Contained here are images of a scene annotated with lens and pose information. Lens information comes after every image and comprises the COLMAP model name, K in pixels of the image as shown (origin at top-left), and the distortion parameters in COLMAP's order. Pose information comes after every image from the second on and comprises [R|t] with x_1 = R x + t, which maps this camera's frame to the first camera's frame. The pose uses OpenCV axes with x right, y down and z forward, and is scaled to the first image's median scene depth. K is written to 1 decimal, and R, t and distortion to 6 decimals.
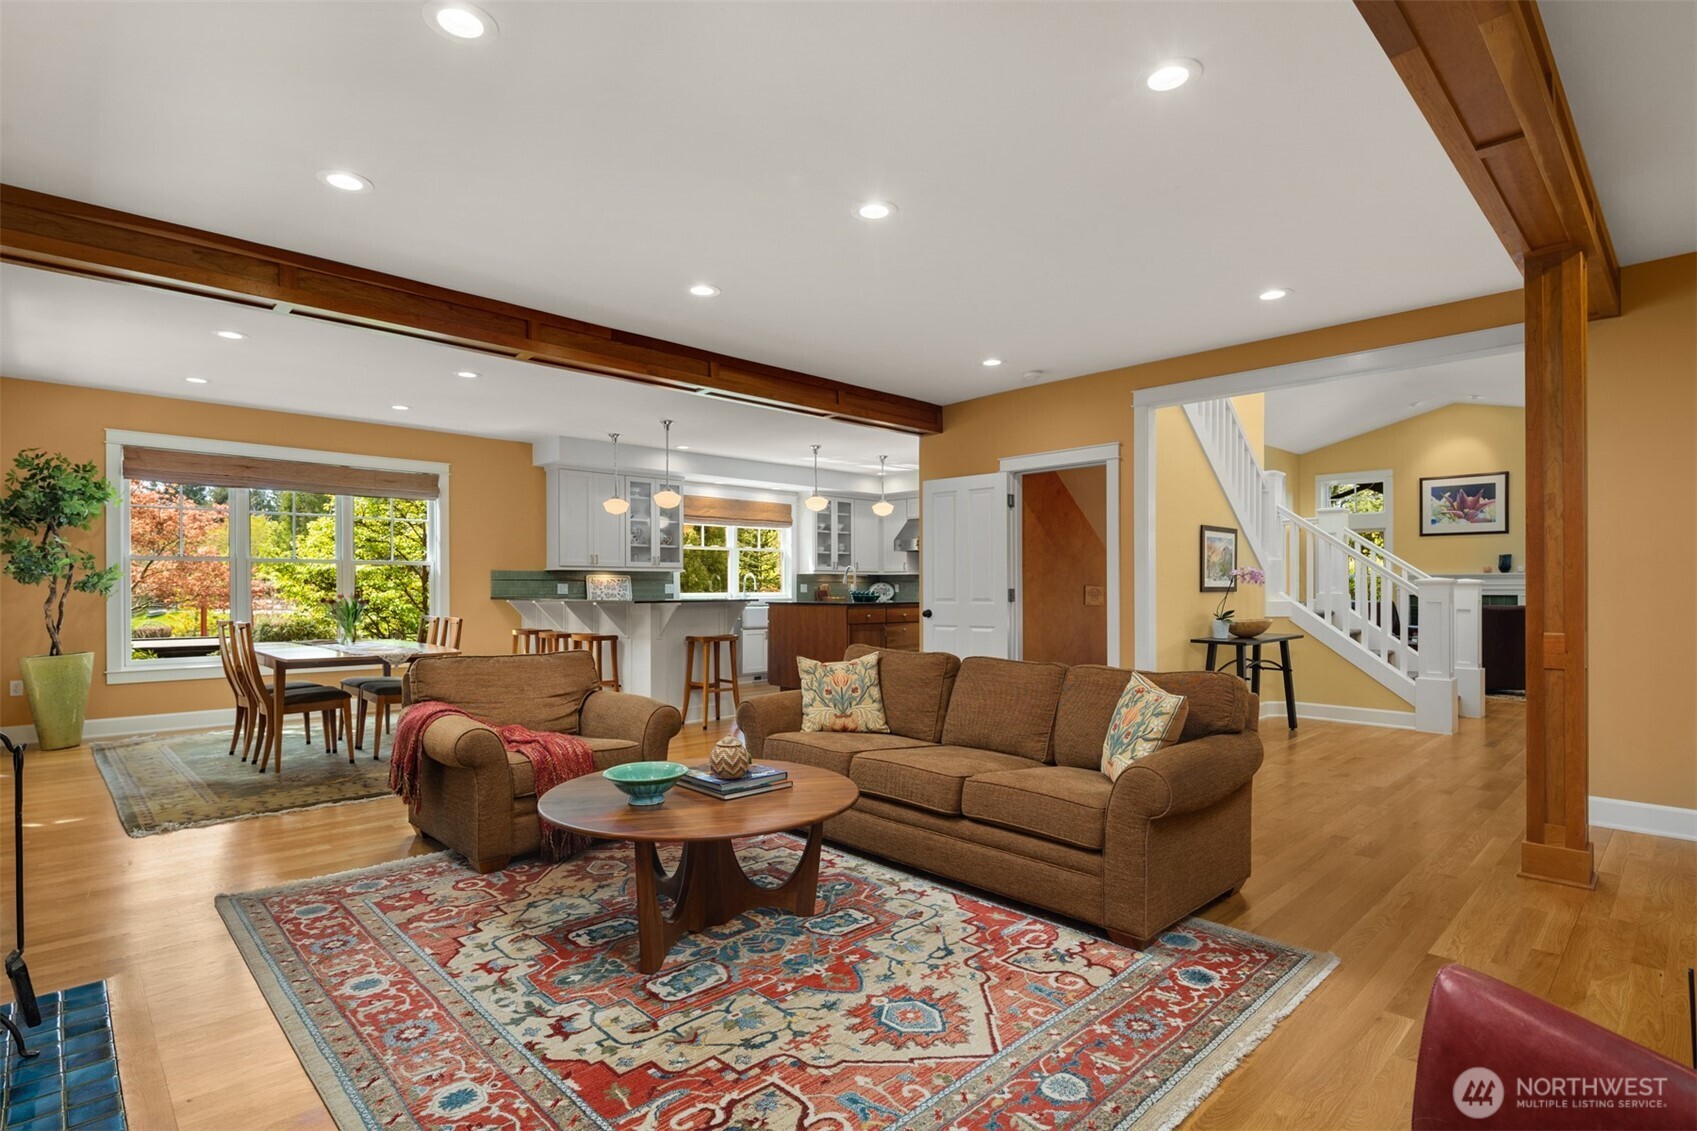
lens RADIAL K [[827.0, 0, 849.7], [0, 827.0, 578.9], [0, 0, 1]] dist [0.002797, -0.003186]
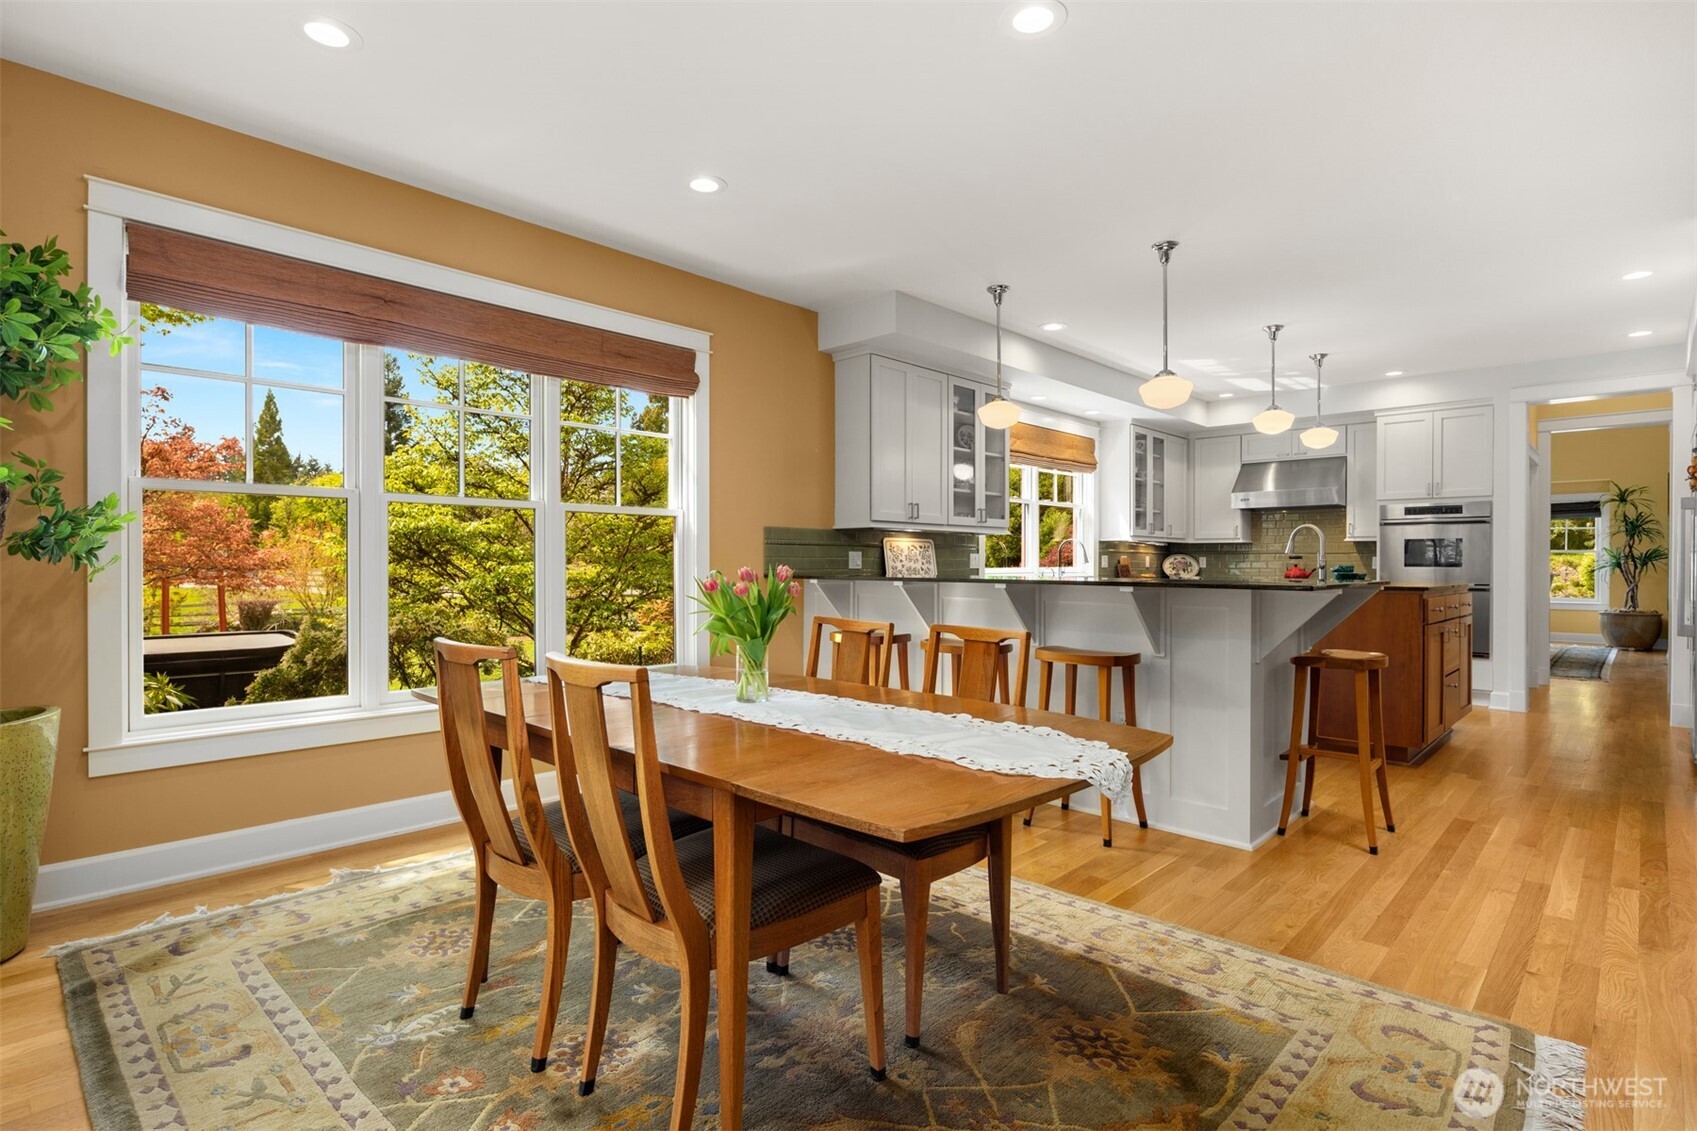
lens RADIAL K [[827.0, 0, 842.1], [0, 827.0, 560.4], [0, 0, 1]] dist [0.002797, -0.003186]
pose [[0.999606, 0.008586, 0.026721, -0.546214], [-0.008906, 0.999890, 0.011888, 0.007715], [-0.026616, -0.012122, 0.999572, 0.589455]]
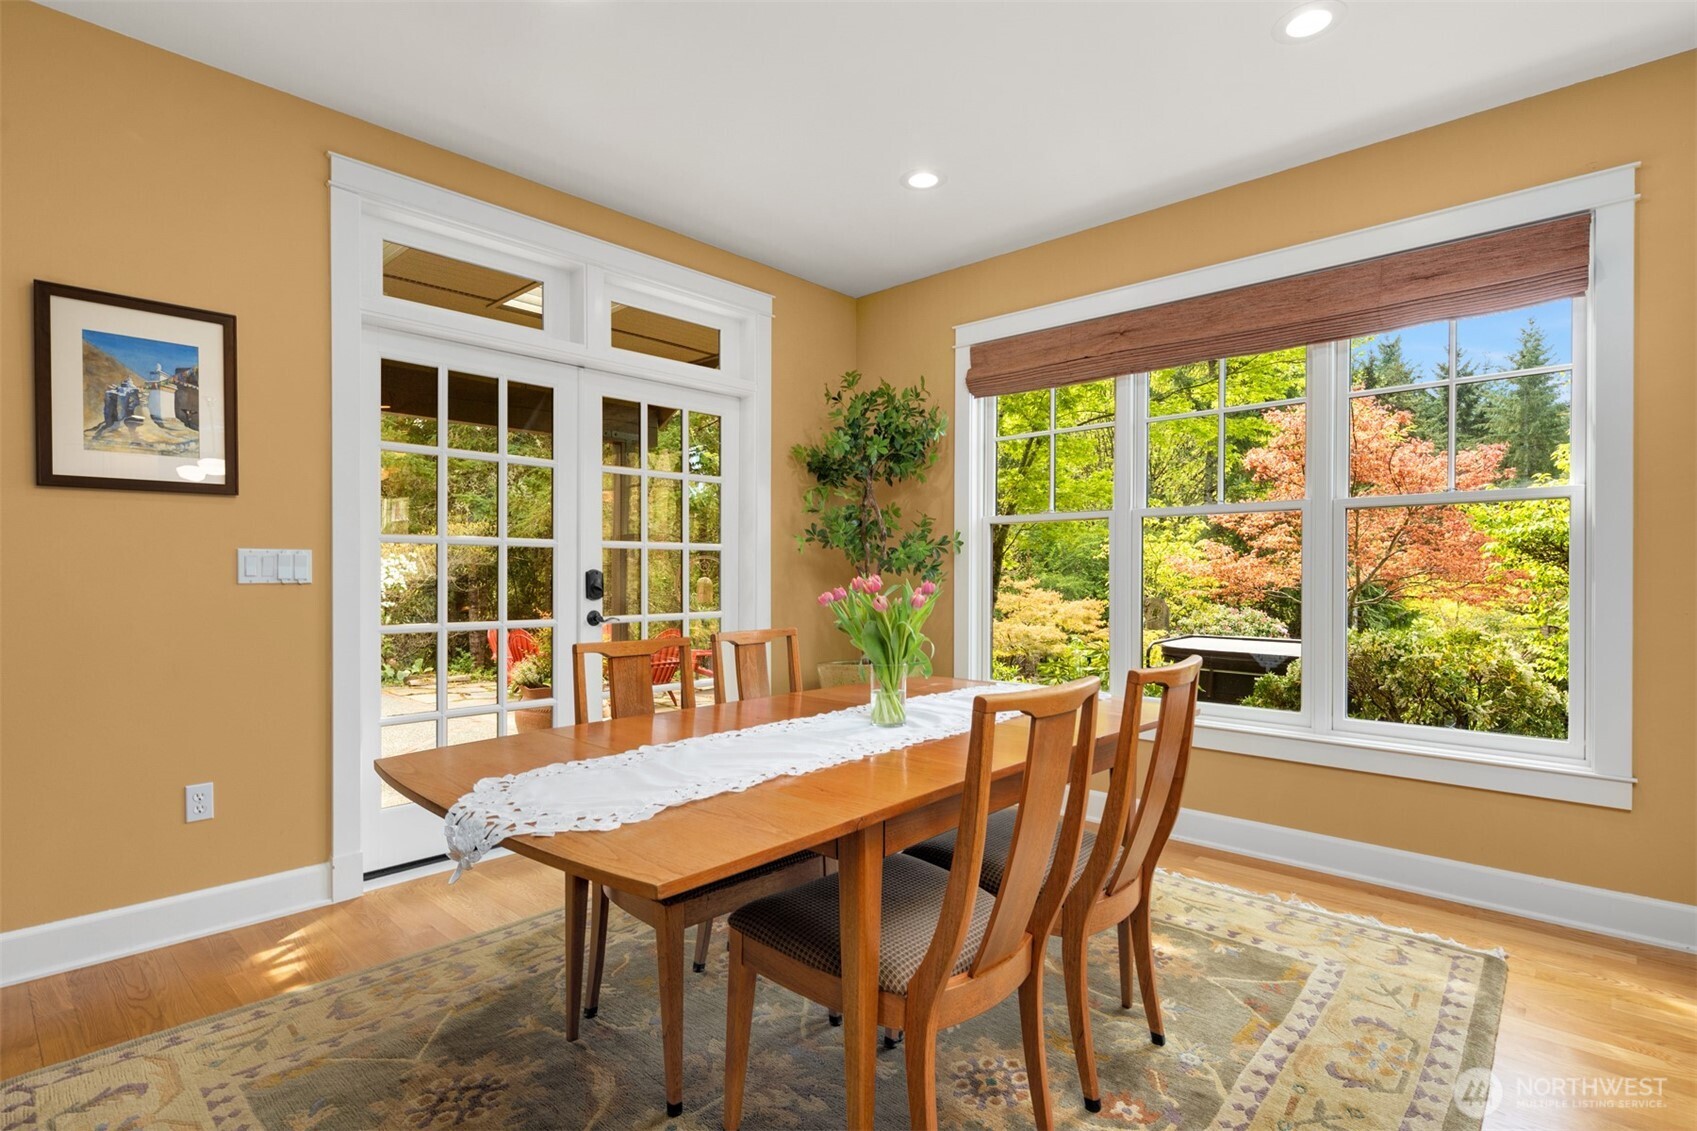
lens RADIAL K [[827.0, 0, 842.4], [0, 827.0, 578.6], [0, 0, 1]] dist [0.002797, -0.003186]
pose [[0.051363, 0.006074, -0.998662, -0.253735], [0.009737, 0.999931, 0.006582, 0.015374], [0.998633, -0.010062, 0.051301, 0.917342]]
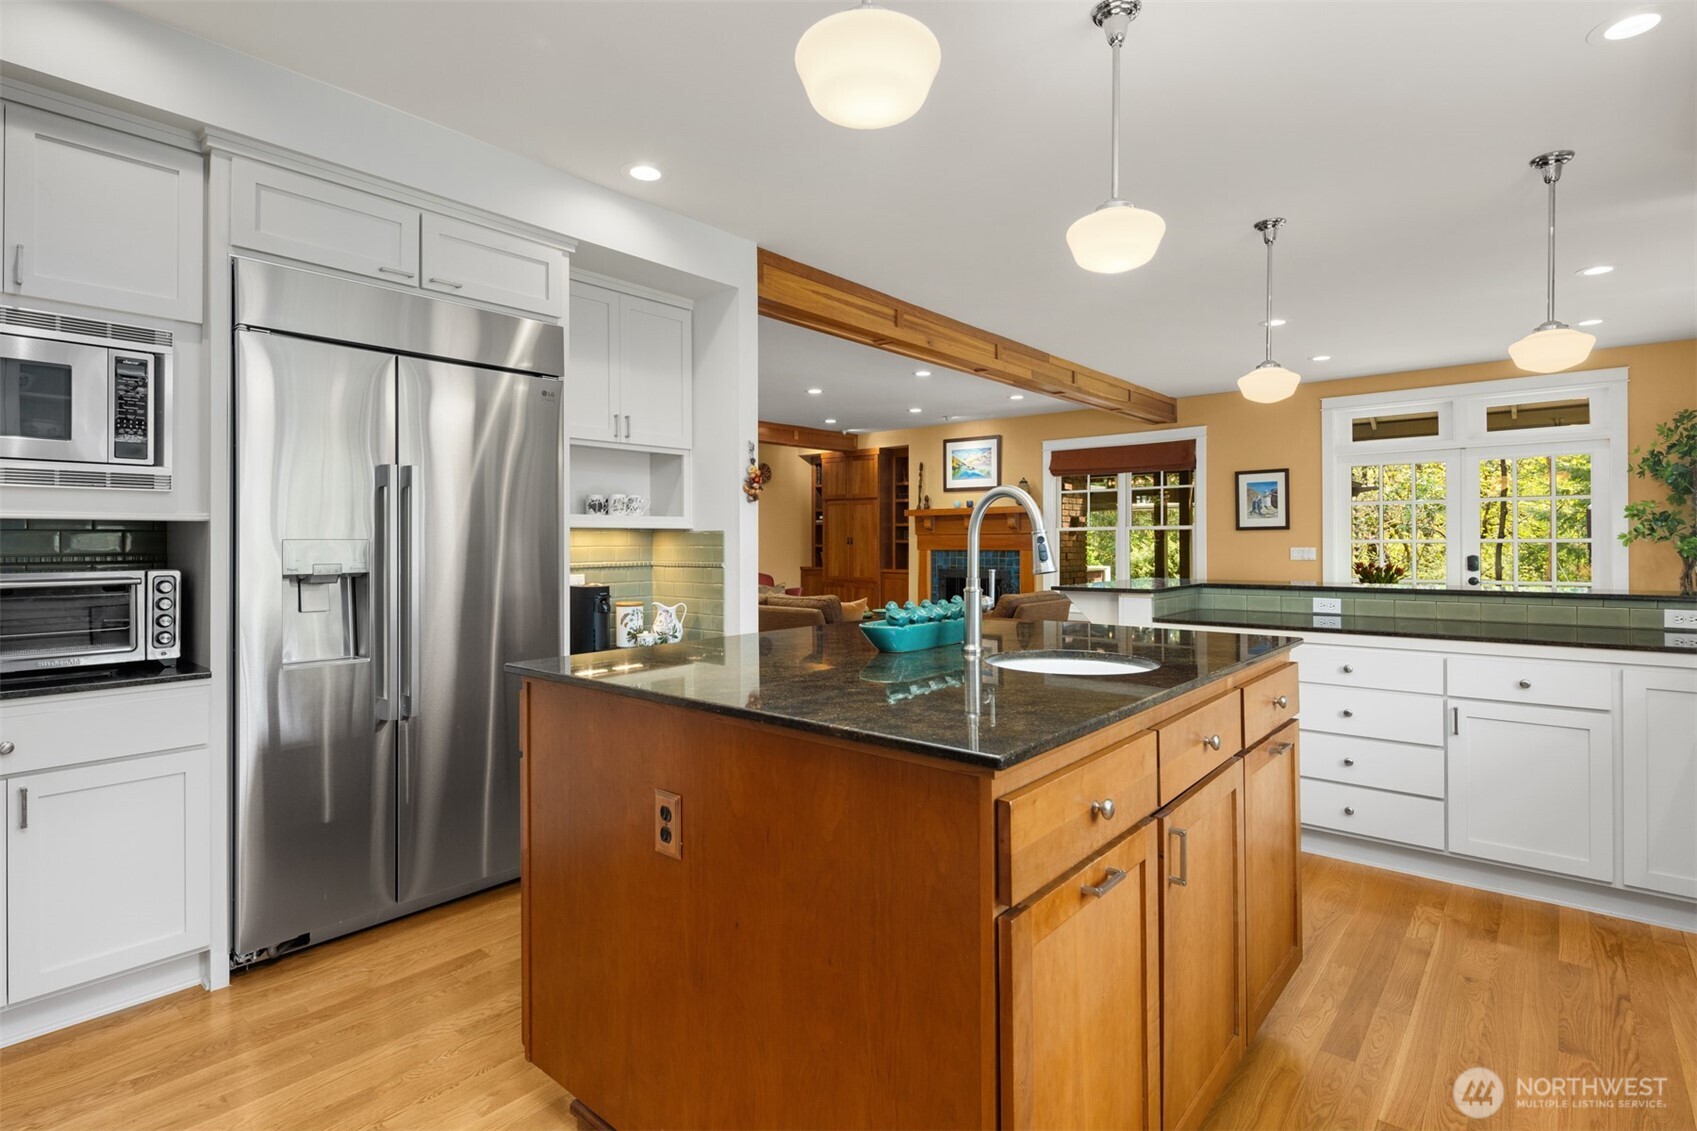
lens RADIAL K [[827.0, 0, 842.2], [0, 827.0, 549.5], [0, 0, 1]] dist [0.002797, -0.003186]
pose [[-0.996446, 0.001525, -0.084221, 0.074250], [0.001914, 0.999988, -0.004537, 0.006183], [0.084213, -0.004682, -0.996437, 1.806343]]
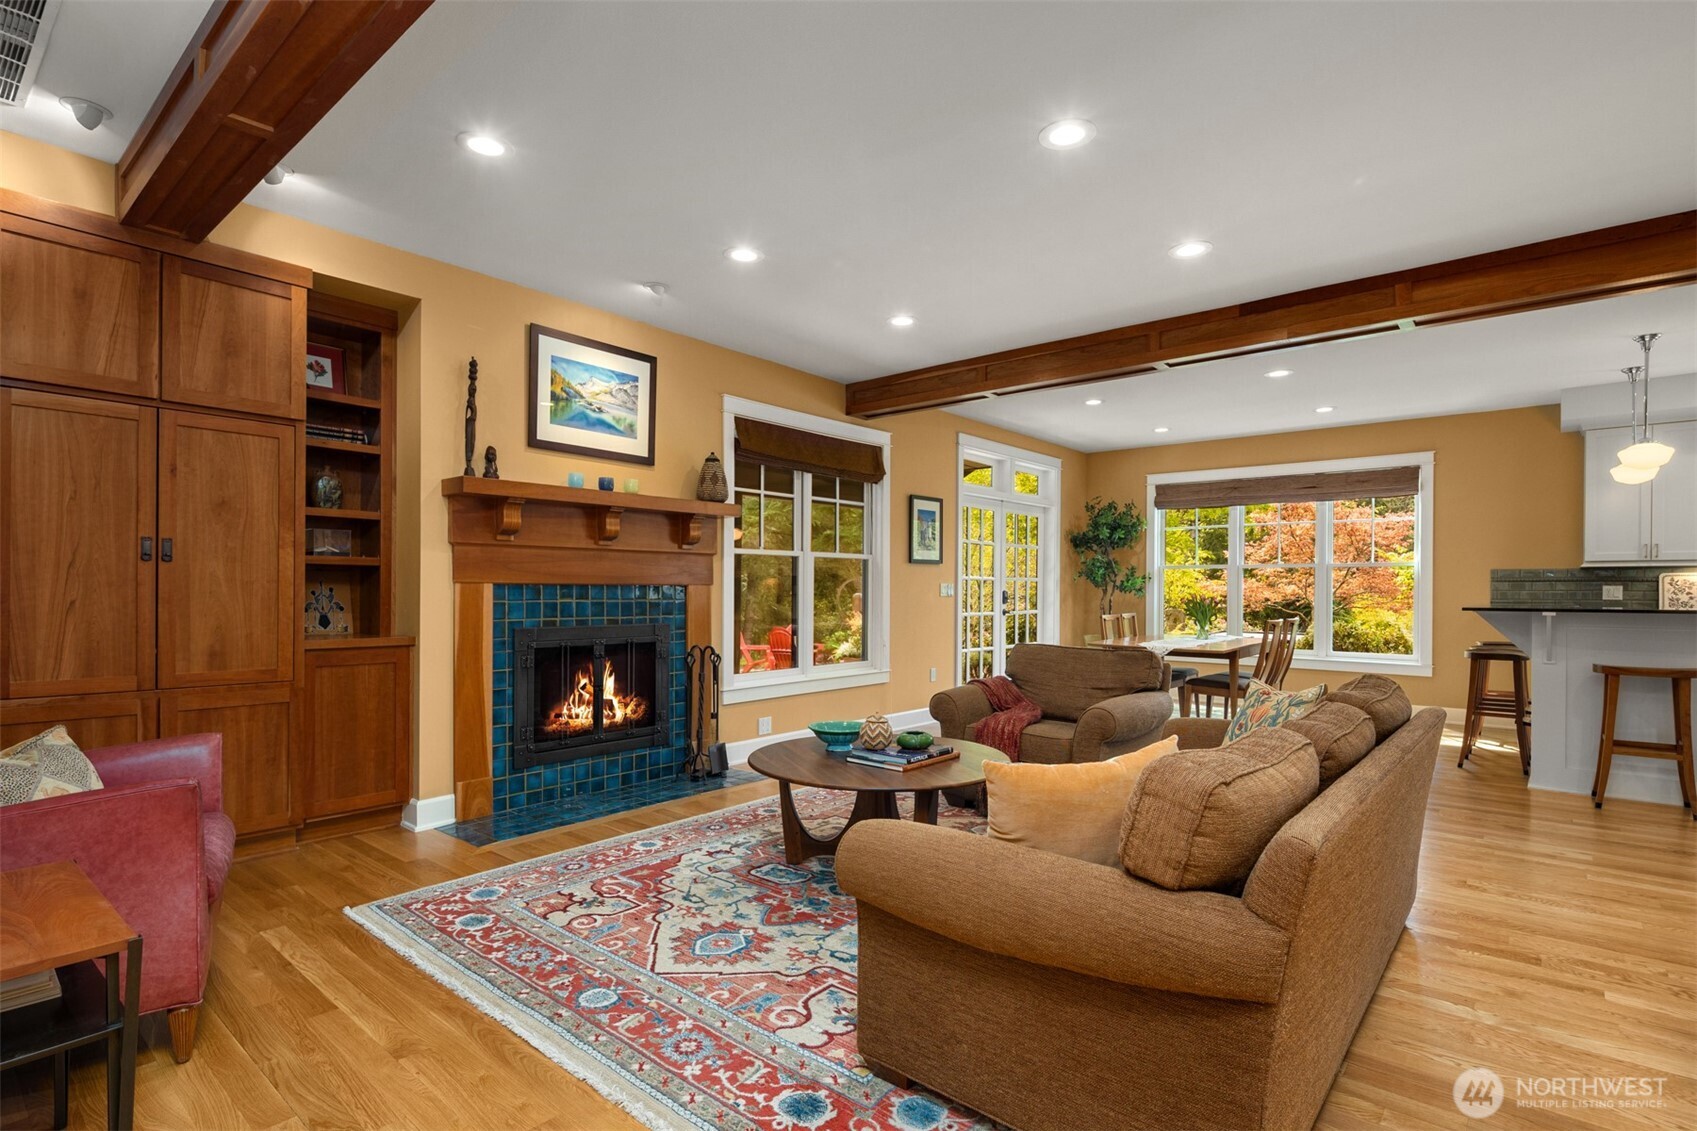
lens RADIAL K [[827.0, 0, 846.8], [0, 827.0, 582.9], [0, 0, 1]] dist [0.002797, -0.003186]
pose [[0.100028, -0.007285, -0.994958, 0.453845], [0.006169, 0.999959, -0.006702, 0.005885], [0.994965, -0.005468, 0.100069, 0.375886]]
